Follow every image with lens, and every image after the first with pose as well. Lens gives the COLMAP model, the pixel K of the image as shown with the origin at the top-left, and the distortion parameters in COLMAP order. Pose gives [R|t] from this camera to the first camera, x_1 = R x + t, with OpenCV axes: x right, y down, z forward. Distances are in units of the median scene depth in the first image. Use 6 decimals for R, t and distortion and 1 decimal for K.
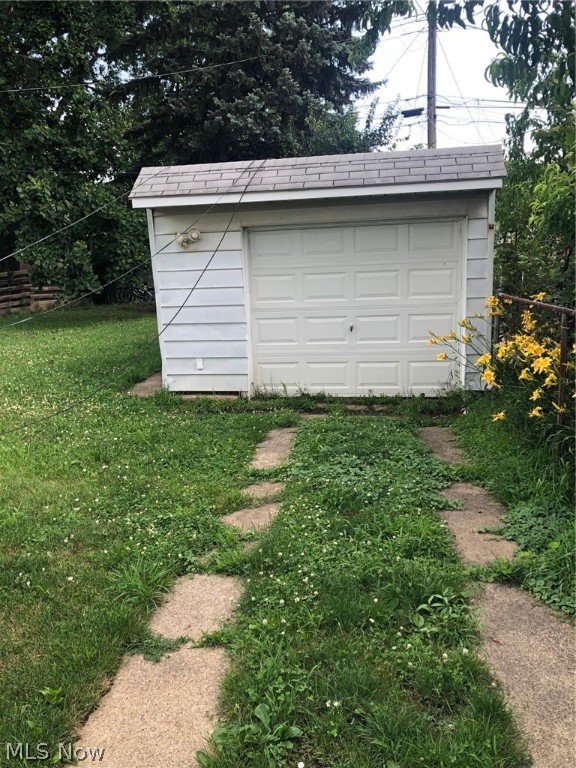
lens RADIAL K [[635.1, 0, 289.4], [0, 635.1, 387.2], [0, 0, 1]] dist [0.039265, -0.006398]
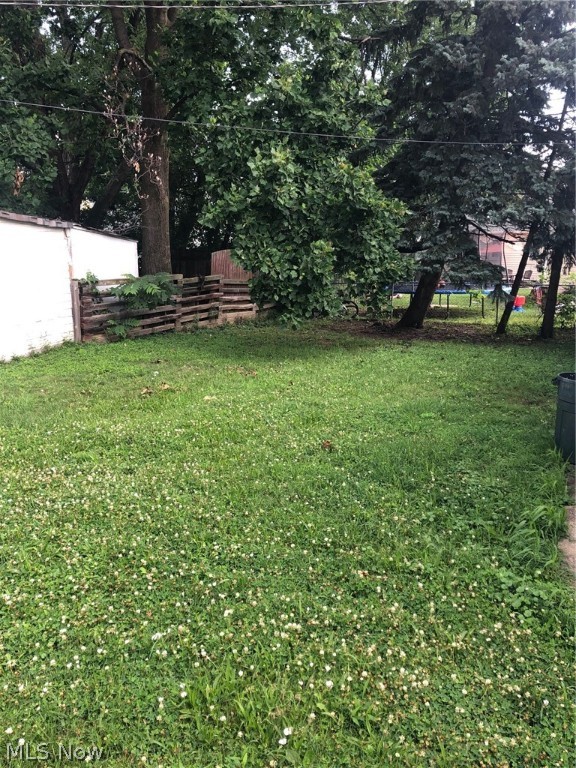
lens RADIAL K [[635.1, 0, 286.6], [0, 635.1, 381.7], [0, 0, 1]] dist [0.039265, -0.006398]
pose [[0.978017, 0.073758, -0.195043, -0.208077], [-0.076940, 0.996997, -0.008777, -0.062759], [0.193810, 0.023591, 0.980755, 0.298769]]
